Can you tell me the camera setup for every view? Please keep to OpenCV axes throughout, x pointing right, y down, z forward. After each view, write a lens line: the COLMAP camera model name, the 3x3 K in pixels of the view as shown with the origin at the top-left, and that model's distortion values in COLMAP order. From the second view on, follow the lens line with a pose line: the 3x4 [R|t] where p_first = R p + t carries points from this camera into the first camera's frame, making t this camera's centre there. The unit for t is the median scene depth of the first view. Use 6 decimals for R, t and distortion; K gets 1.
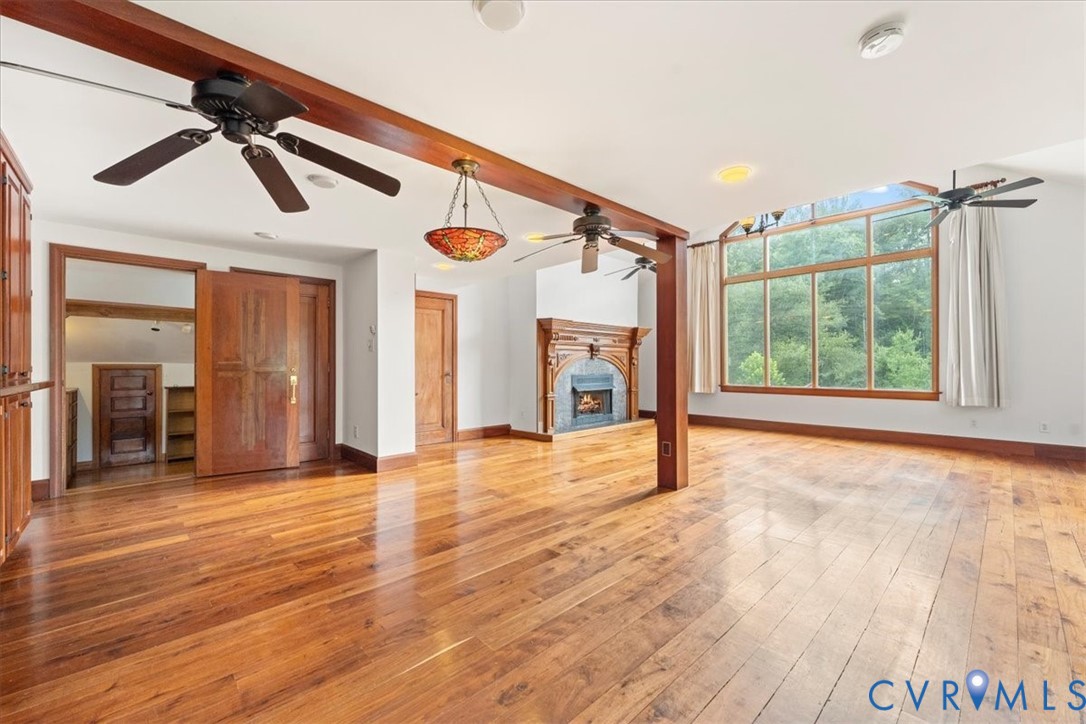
lens RADIAL K [[436.5, 0, 538.9], [0, 436.5, 361.5], [0, 0, 1]] dist [-0.001551, 0.000362]
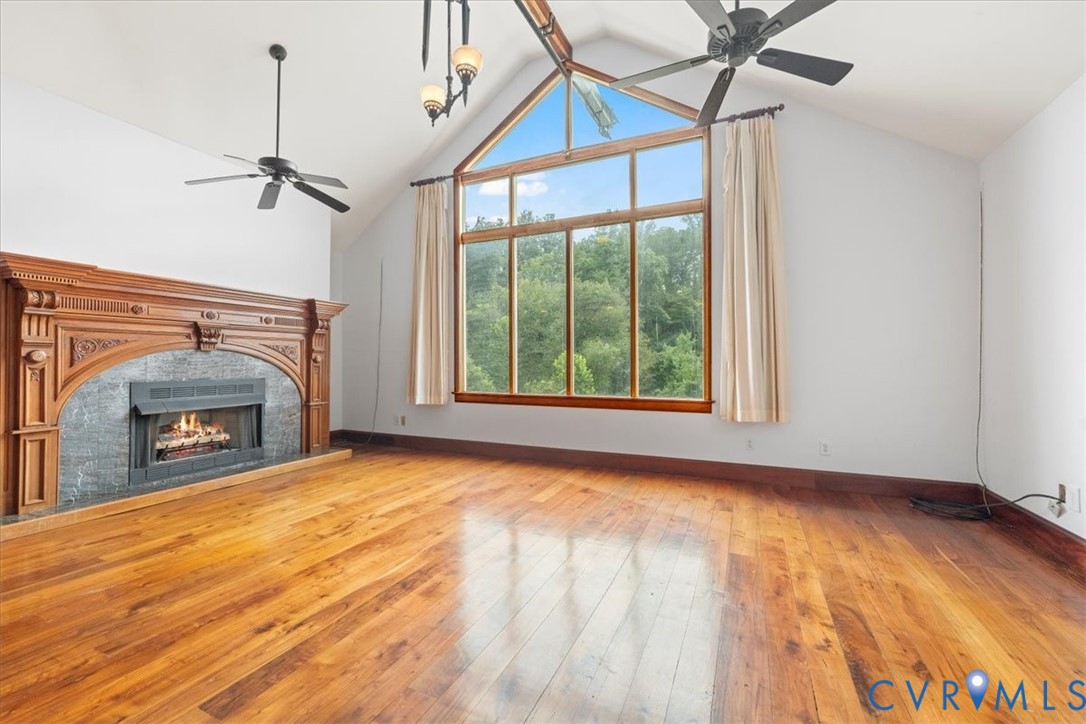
lens RADIAL K [[436.5, 0, 543.4], [0, 436.5, 351.6], [0, 0, 1]] dist [-0.001551, 0.000362]
pose [[0.928020, 0.010808, 0.372373, 0.297128], [-0.005170, 0.999856, -0.016137, 0.001634], [-0.372494, 0.013051, 0.927943, 0.329510]]
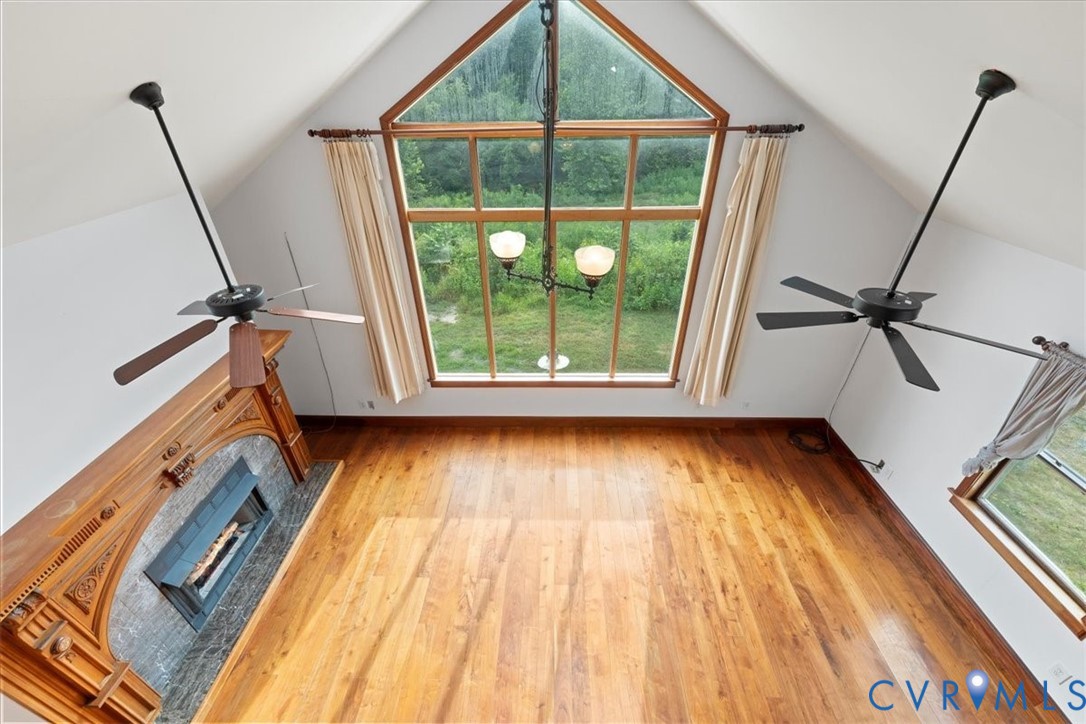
lens RADIAL K [[436.5, 0, 535.2], [0, 436.5, 353.0], [0, 0, 1]] dist [-0.001551, 0.000362]
pose [[0.710186, -0.381355, 0.591780, 0.158137], [0.005900, 0.843775, 0.536665, -0.334621], [-0.703989, -0.377640, 0.601488, 0.512948]]
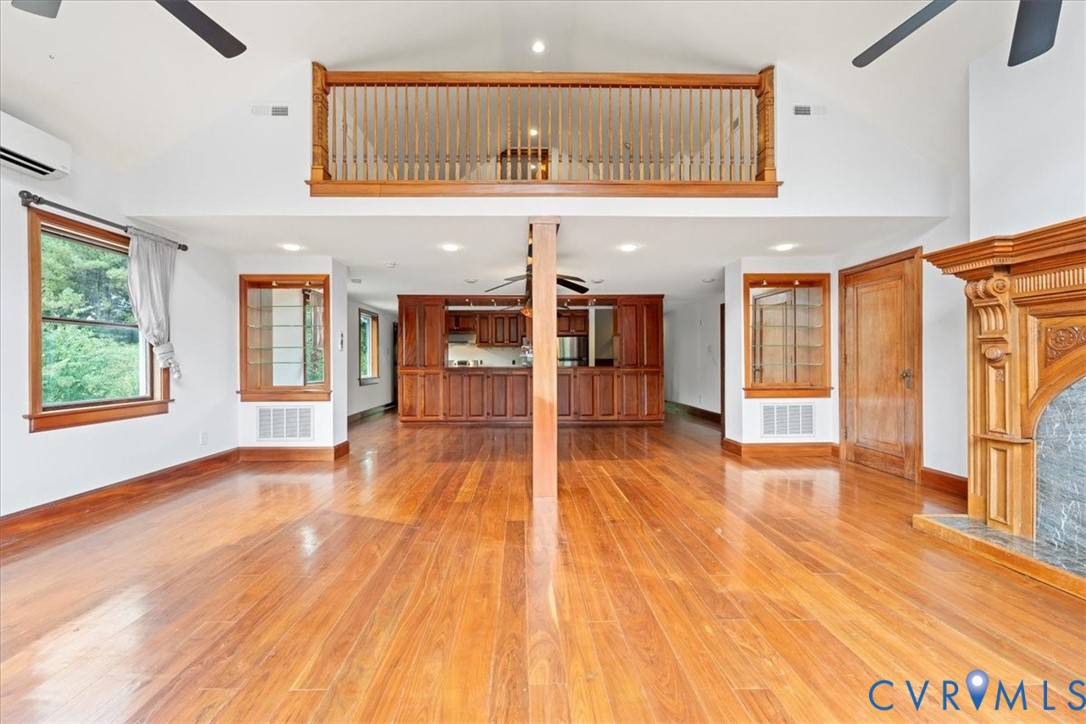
lens RADIAL K [[436.5, 0, 539.9], [0, 436.5, 361.5], [0, 0, 1]] dist [-0.001551, 0.000362]
pose [[-0.671118, 0.009094, -0.741295, 0.510720], [0.013258, 0.999912, 0.000265, 0.003534], [0.741232, -0.009650, -0.671180, 0.817923]]
